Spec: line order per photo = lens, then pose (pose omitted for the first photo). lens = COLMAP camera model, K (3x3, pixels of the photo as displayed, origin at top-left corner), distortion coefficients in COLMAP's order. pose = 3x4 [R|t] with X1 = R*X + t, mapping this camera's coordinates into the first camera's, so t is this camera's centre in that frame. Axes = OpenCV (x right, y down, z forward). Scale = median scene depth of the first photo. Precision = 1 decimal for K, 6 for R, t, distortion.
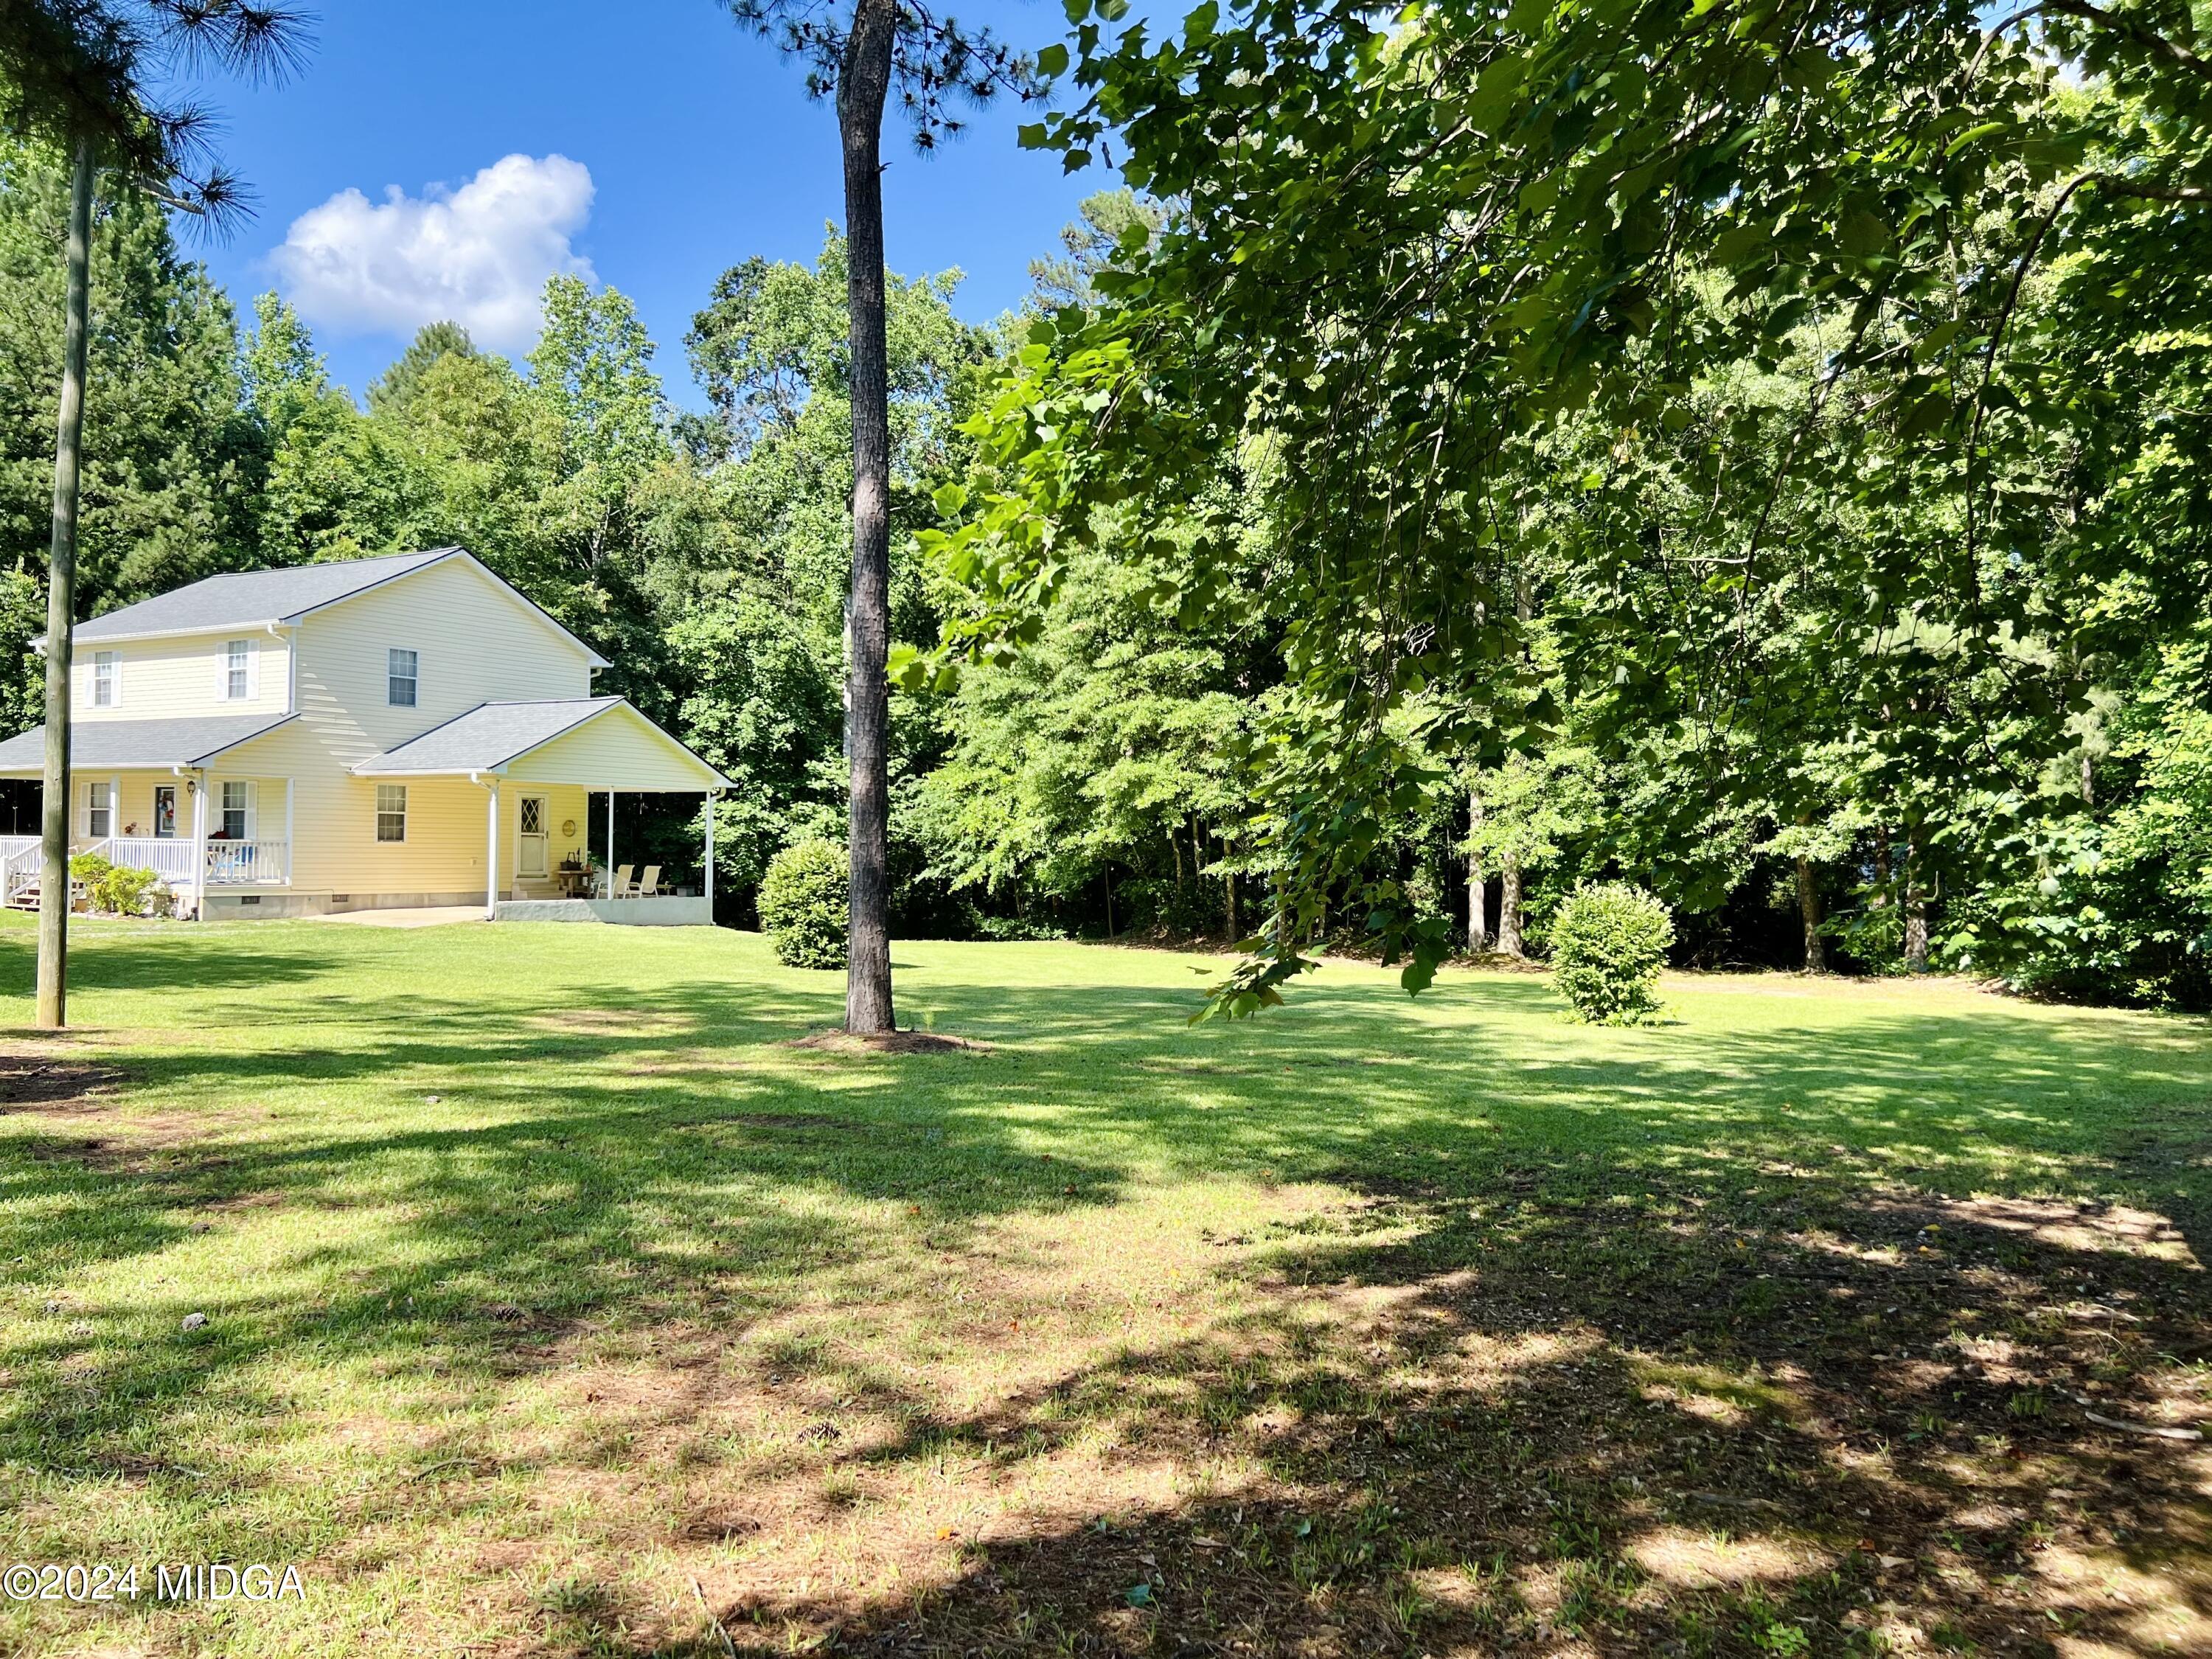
lens RADIAL K [[1683.3, 0, 1115.7], [0, 1683.3, 839.9], [0, 0, 1]] dist [0.030432, 0.006371]
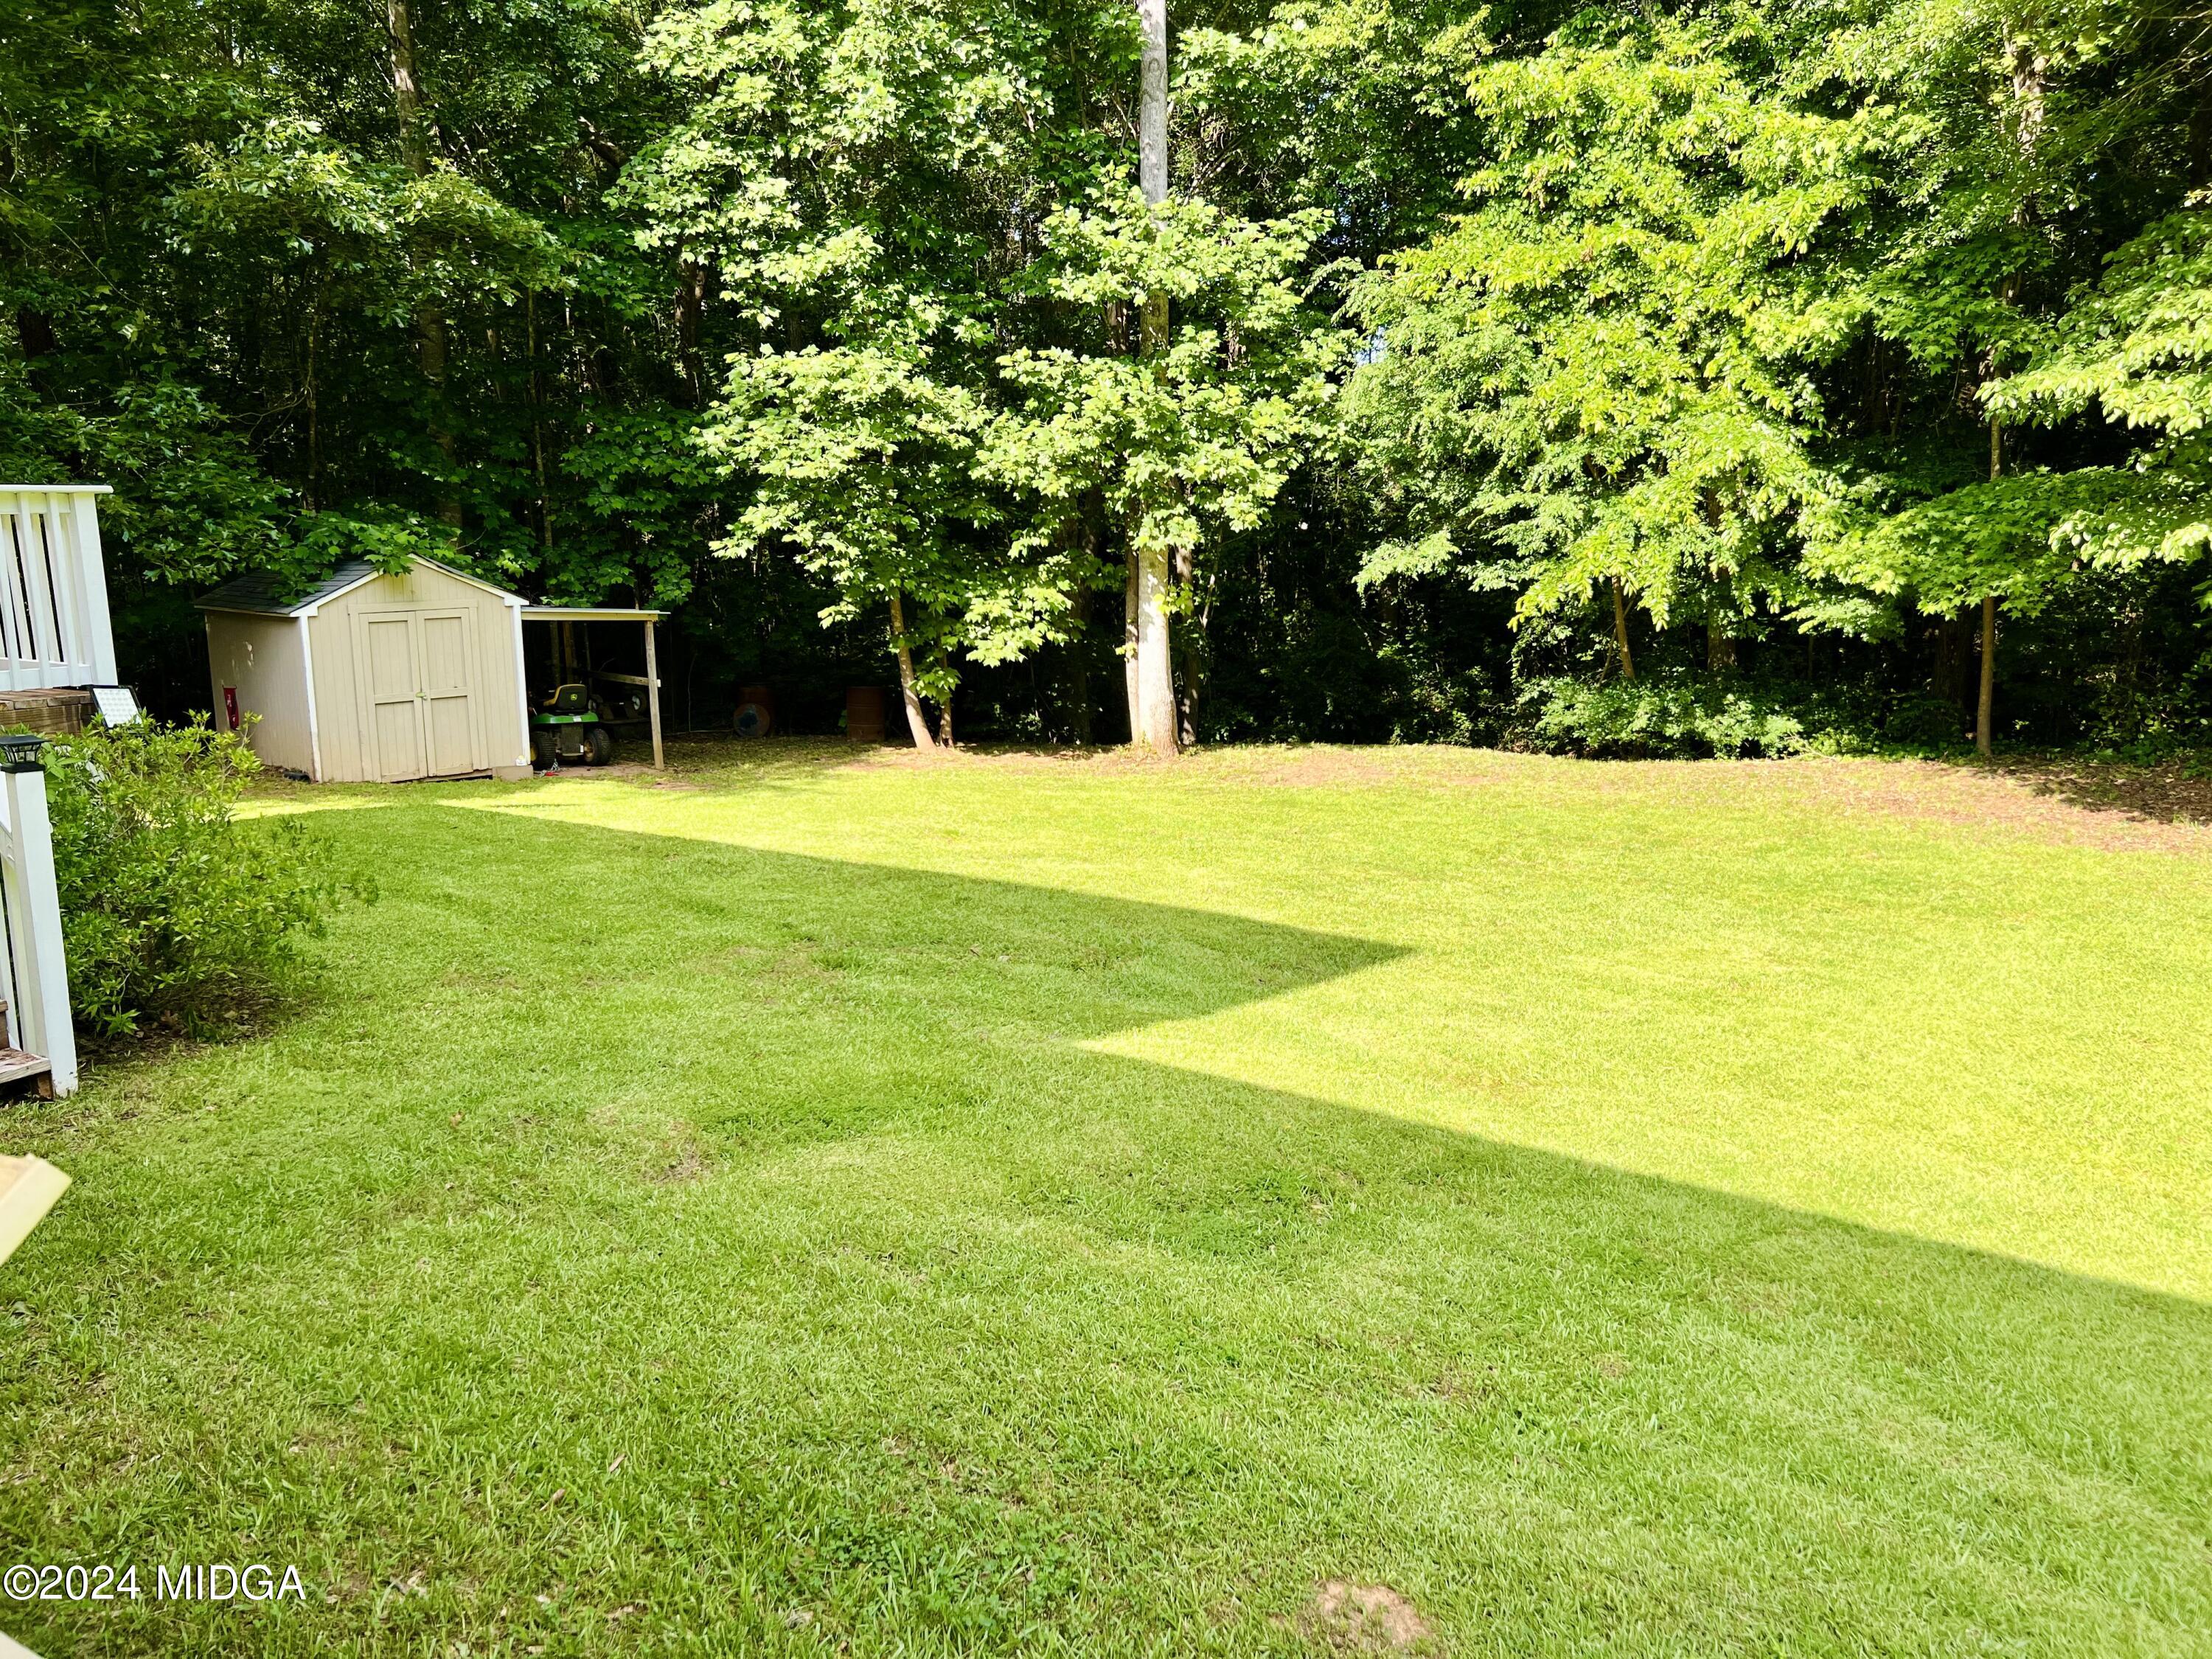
lens RADIAL K [[1683.3, 0, 1089.8], [0, 1683.3, 832.1], [0, 0, 1]] dist [0.030432, 0.006371]
pose [[0.999368, -0.011073, -0.033791, -0.166242], [0.018088, 0.976452, 0.214975, -0.000795], [0.030615, -0.215450, 0.976035, 0.664223]]
